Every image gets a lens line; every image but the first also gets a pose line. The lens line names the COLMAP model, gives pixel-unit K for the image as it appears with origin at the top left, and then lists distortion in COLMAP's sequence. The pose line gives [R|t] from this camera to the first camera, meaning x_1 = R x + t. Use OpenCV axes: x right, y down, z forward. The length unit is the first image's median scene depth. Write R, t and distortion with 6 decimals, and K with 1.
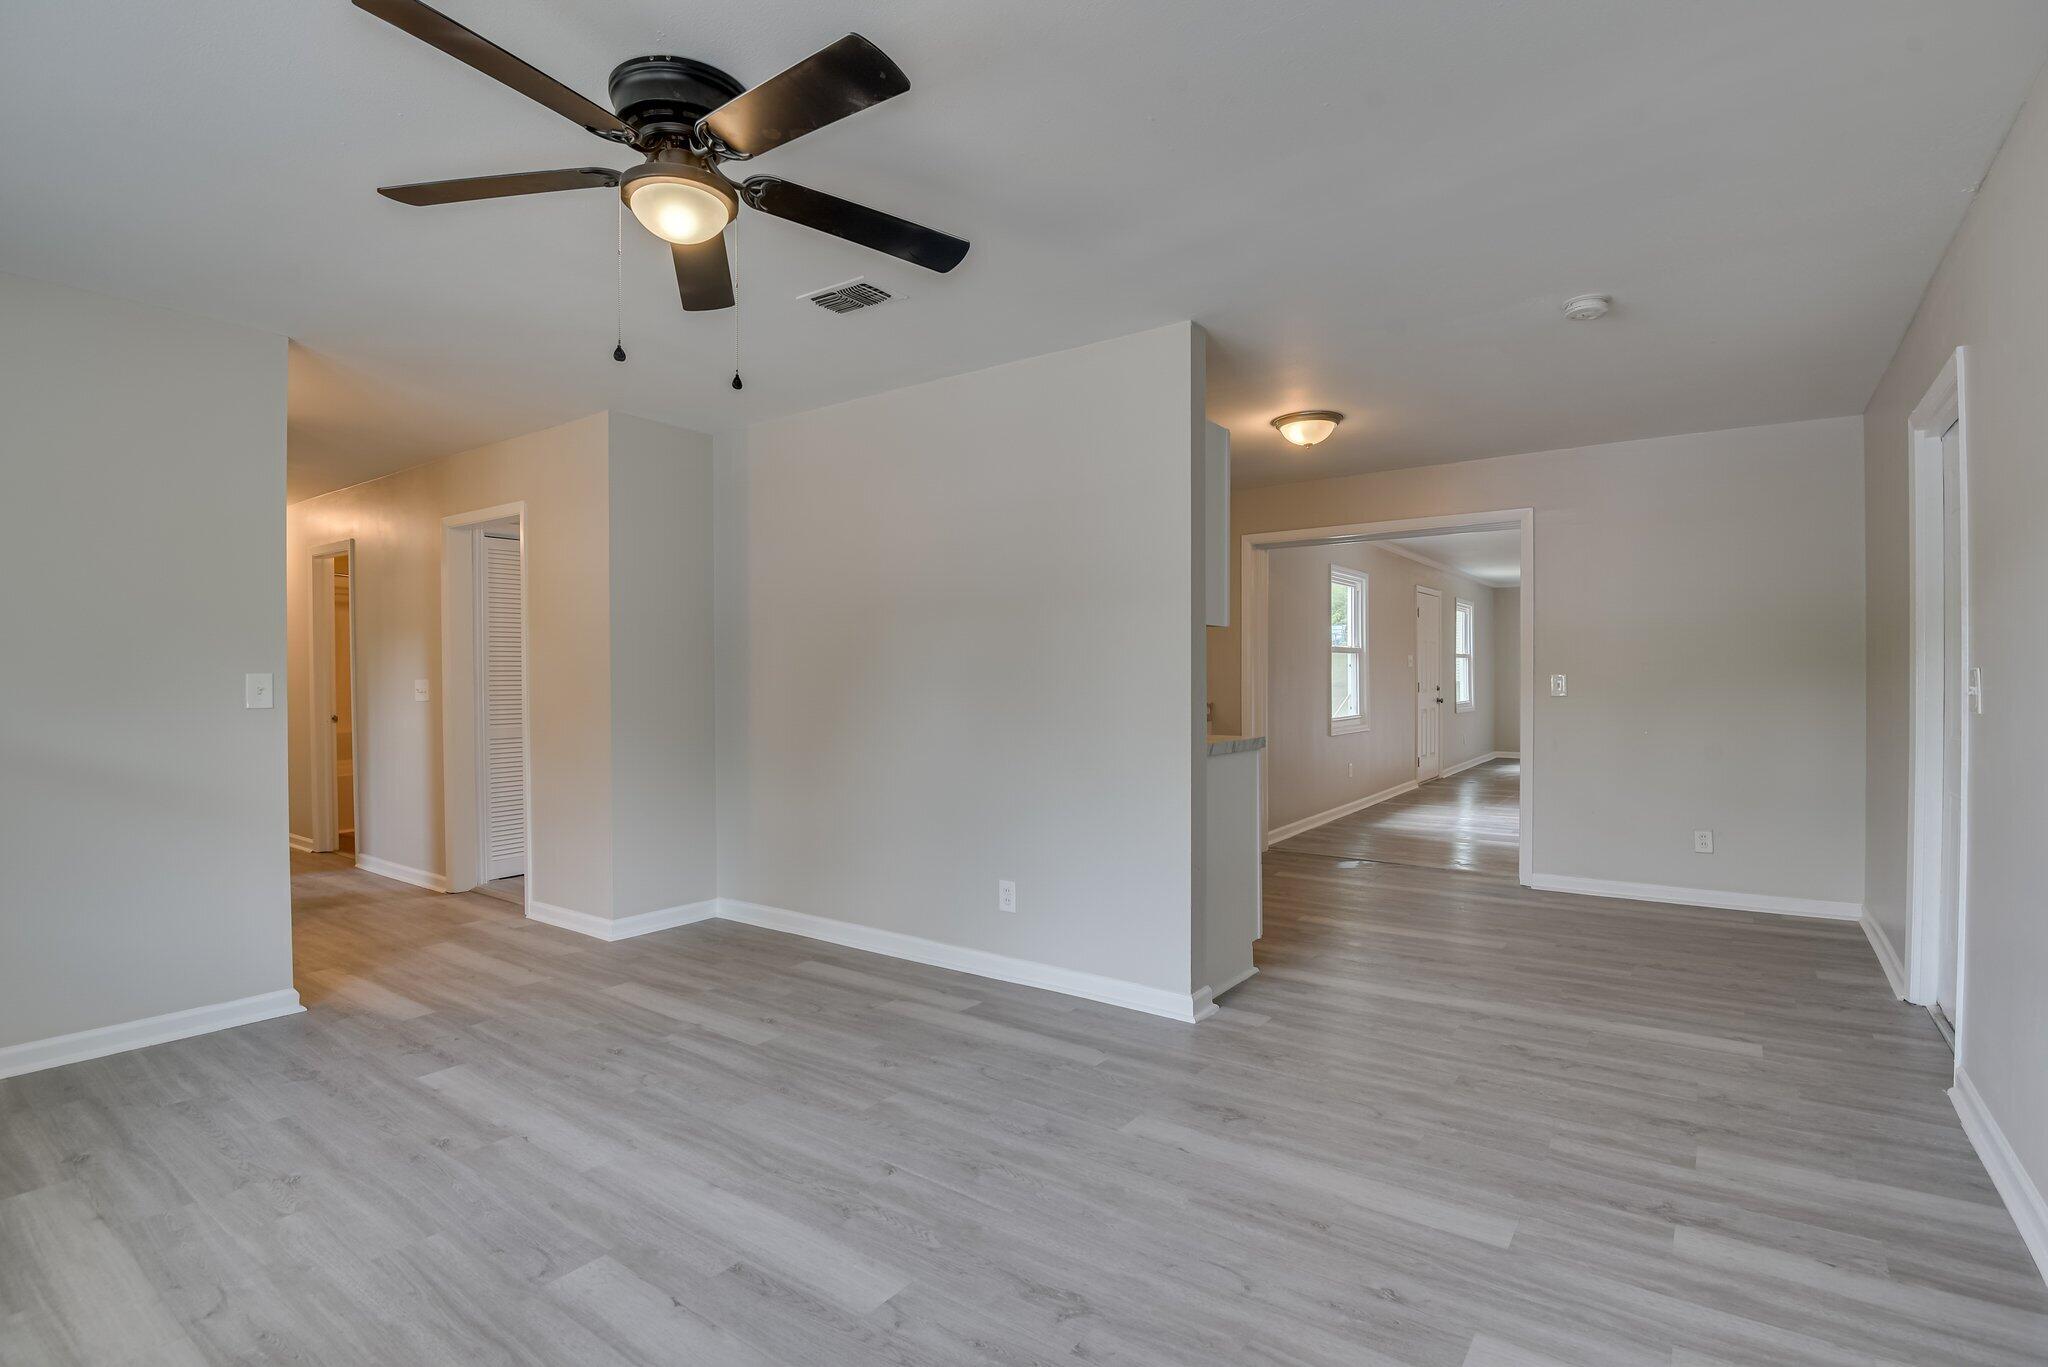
lens RADIAL K [[967.2, 0, 1034.2], [0, 967.2, 665.6], [0, 0, 1]] dist [-0.022727, -0.007323]
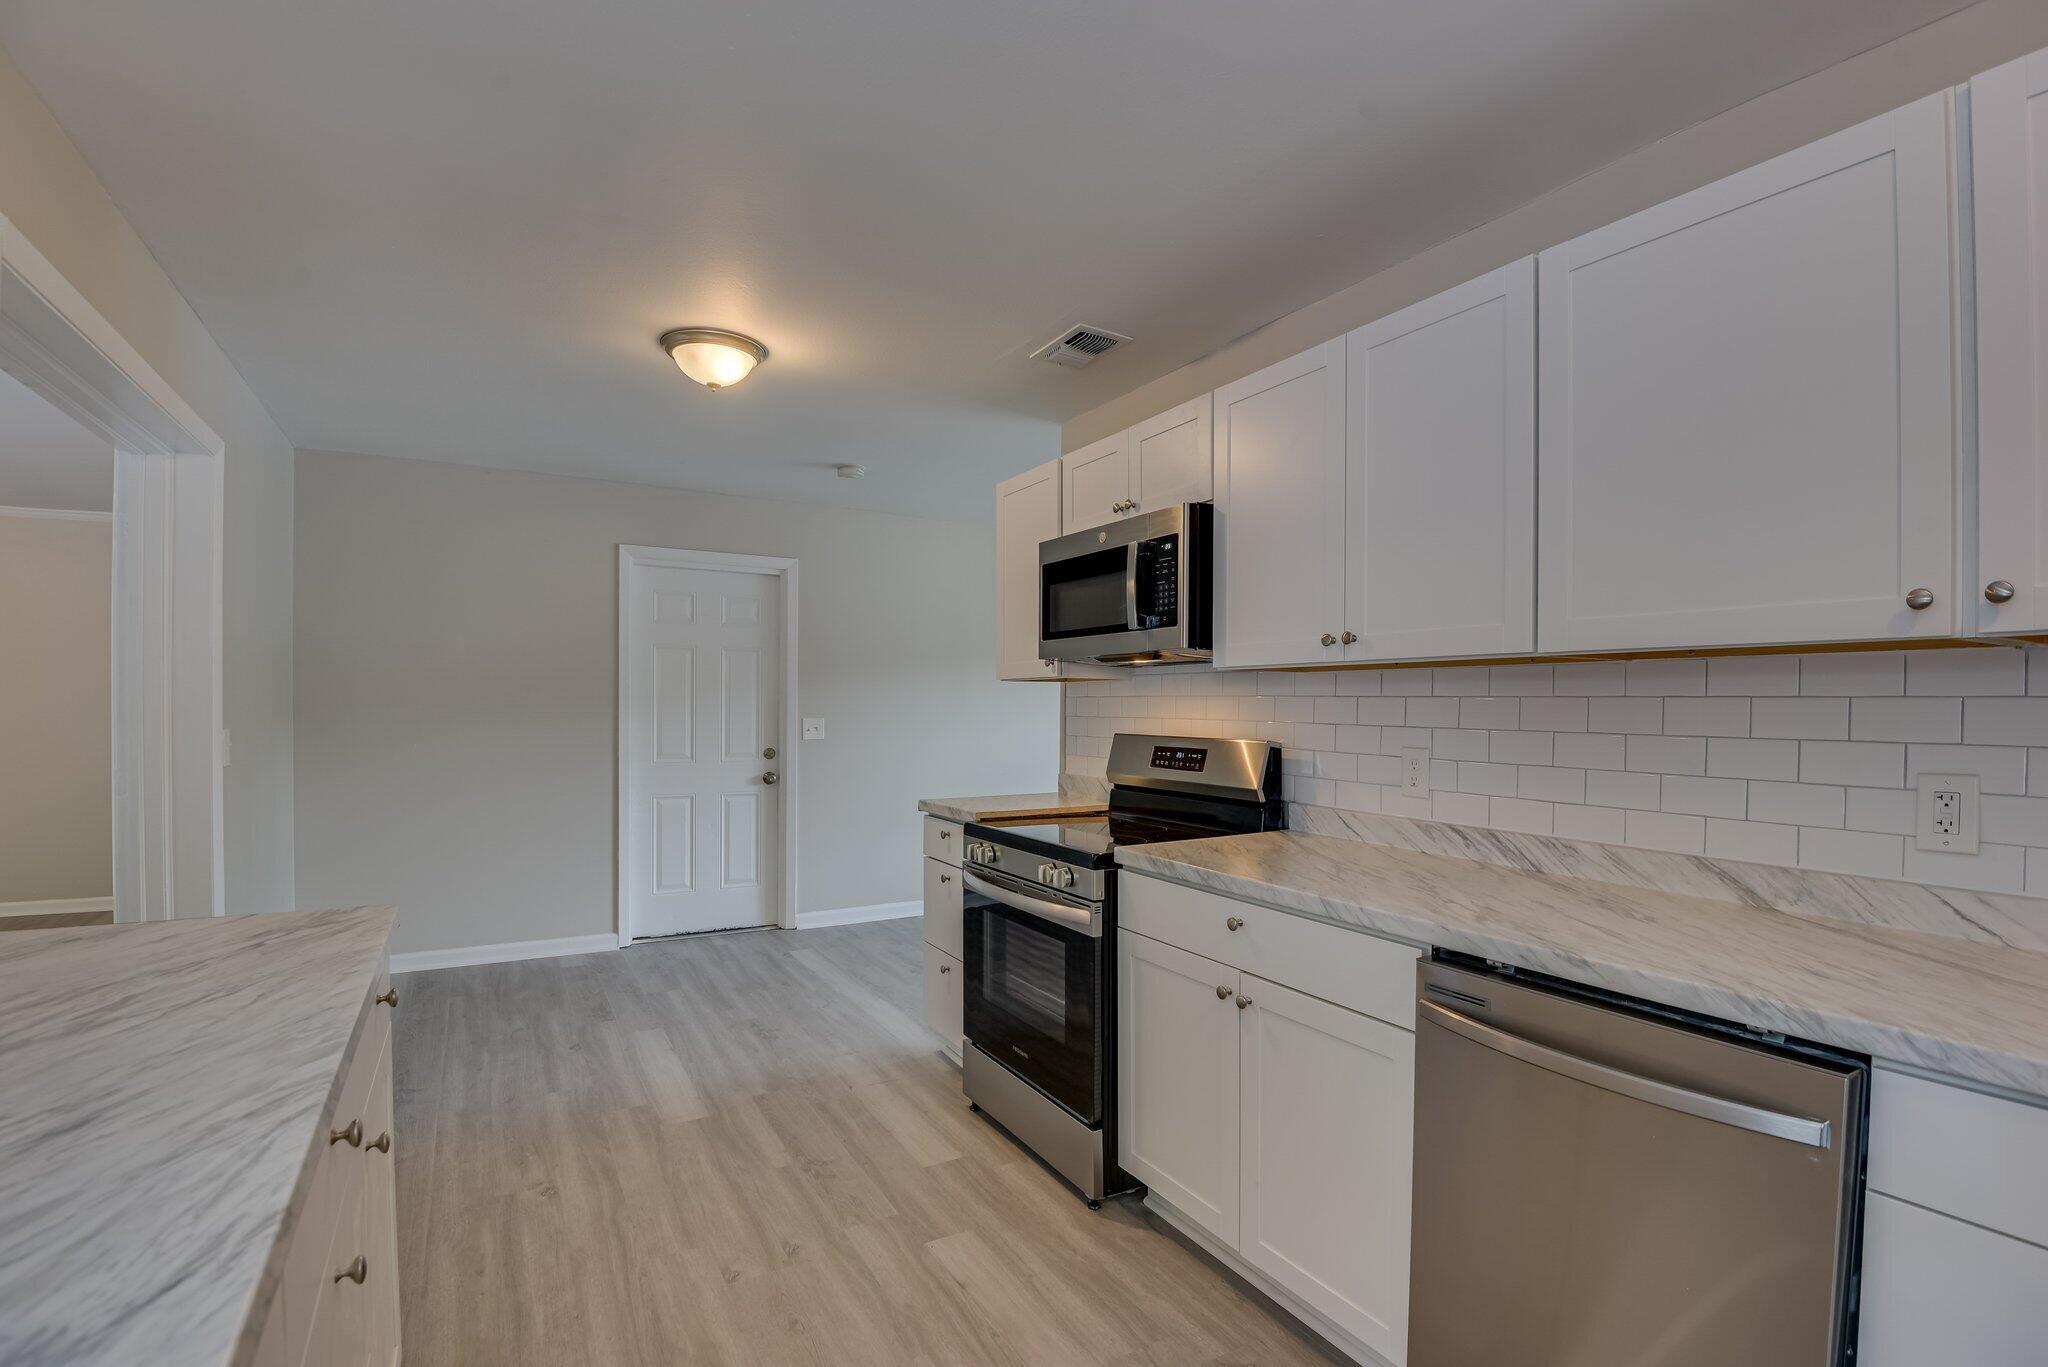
lens RADIAL K [[949.4, 0, 1002.9], [0, 949.4, 695.2], [0, 0, 1]] dist [-0.019829, -0.010930]
pose [[-0.896024, 0.011284, 0.443863, -0.330247], [0.001269, 0.999738, -0.022856, -0.002755], [-0.444005, -0.019916, -0.895803, 2.615414]]
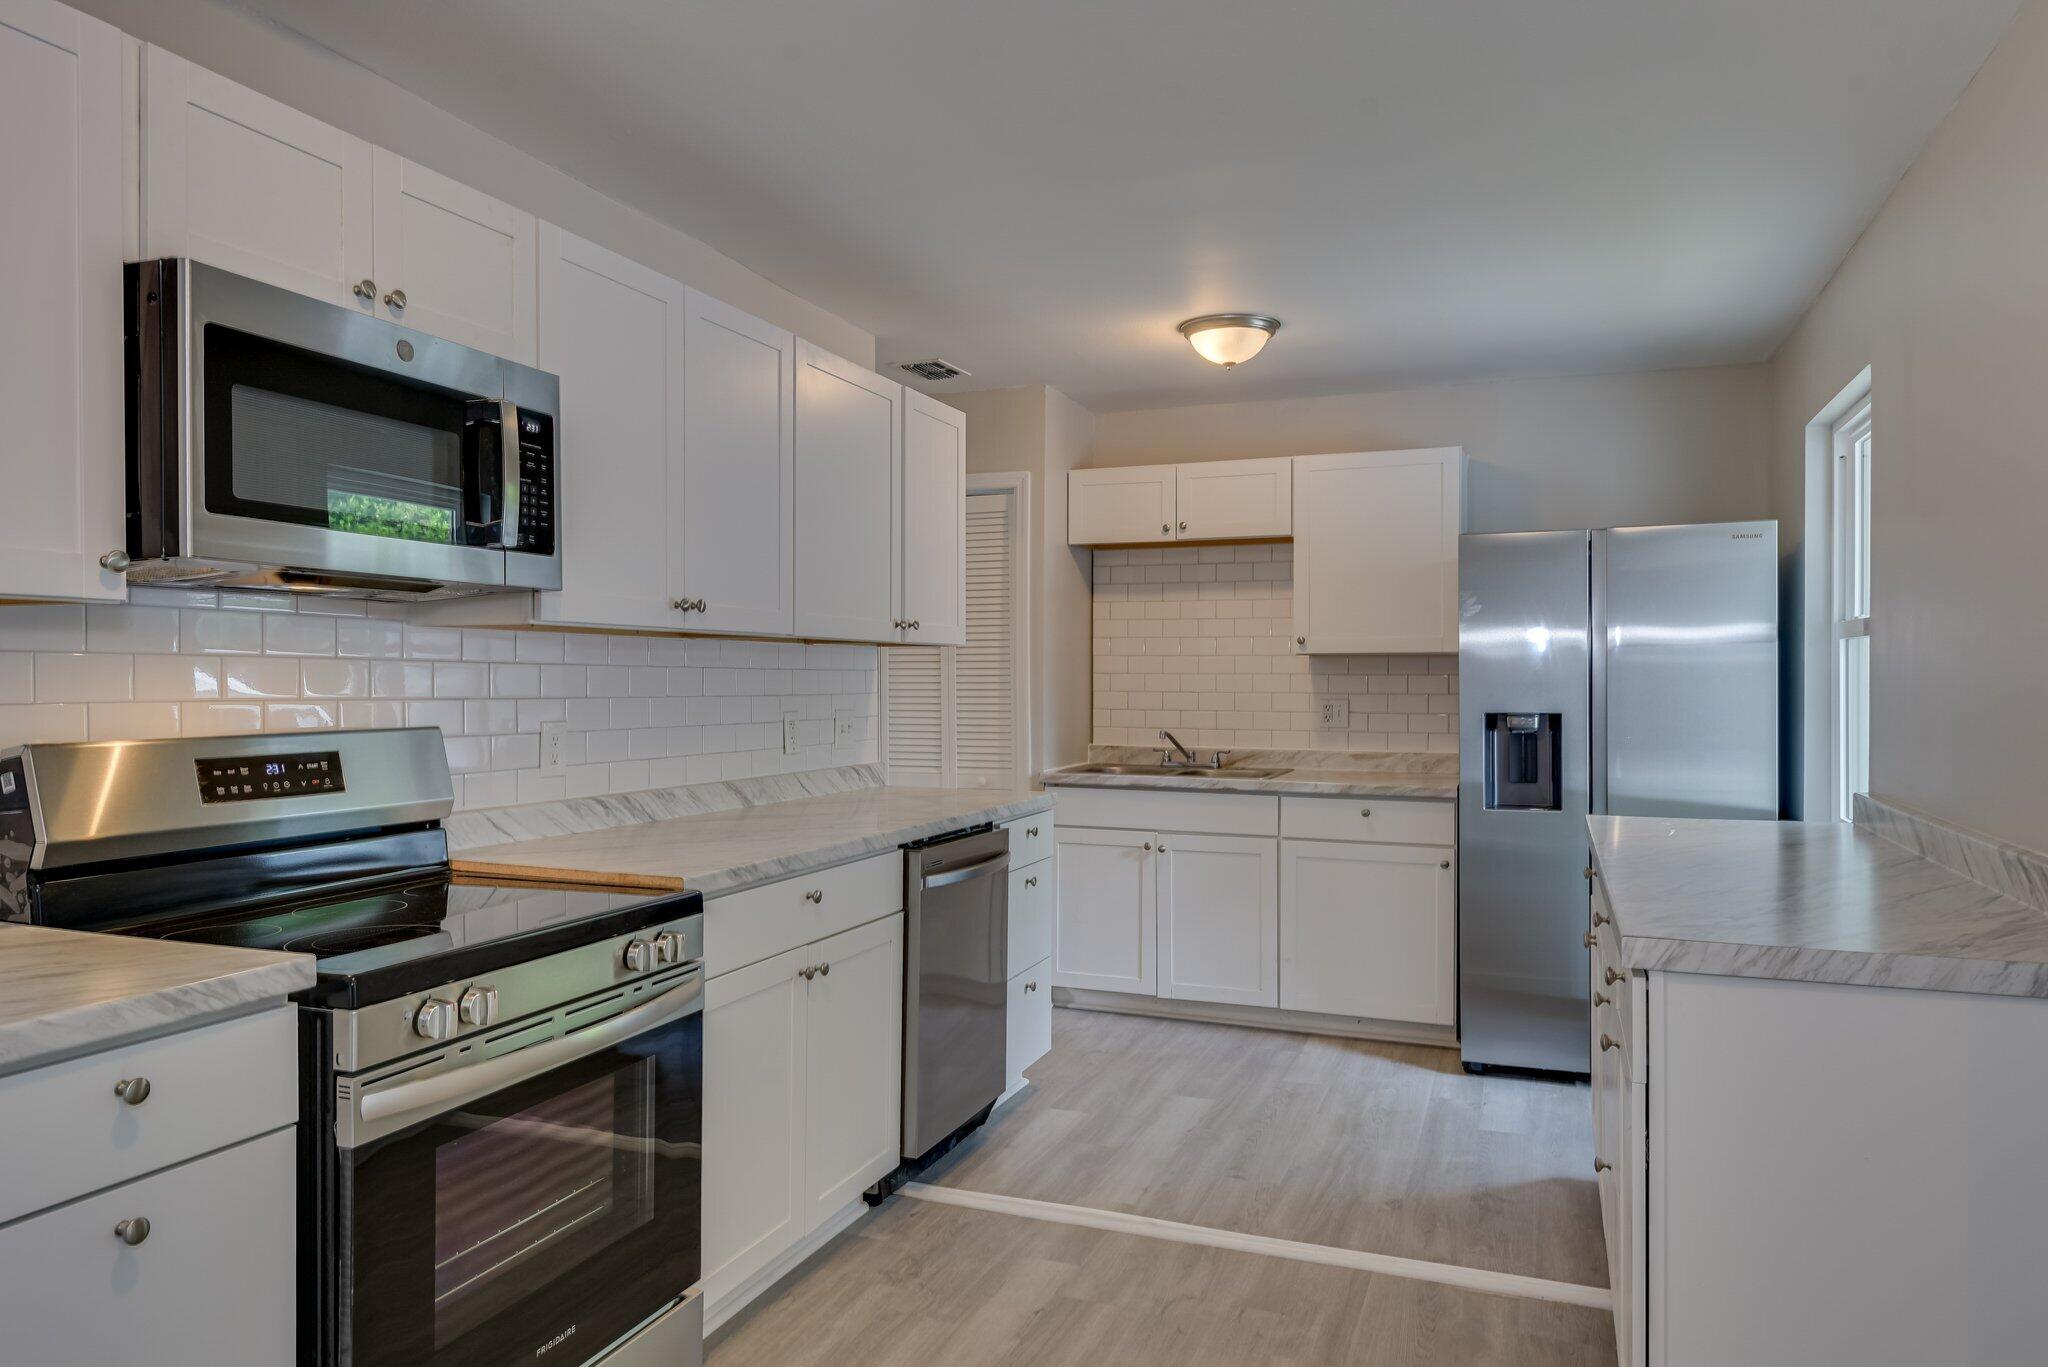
lens RADIAL K [[1352.9, 0, 1020.8], [0, 1352.9, 674.7], [0, 0, 1]] dist [0.003736, 0.001988]
pose [[0.250296, 0.007096, -0.968143, 0.909098], [0.009459, 0.999908, 0.009774, -0.019949], [0.968123, -0.011604, 0.250205, 1.747391]]
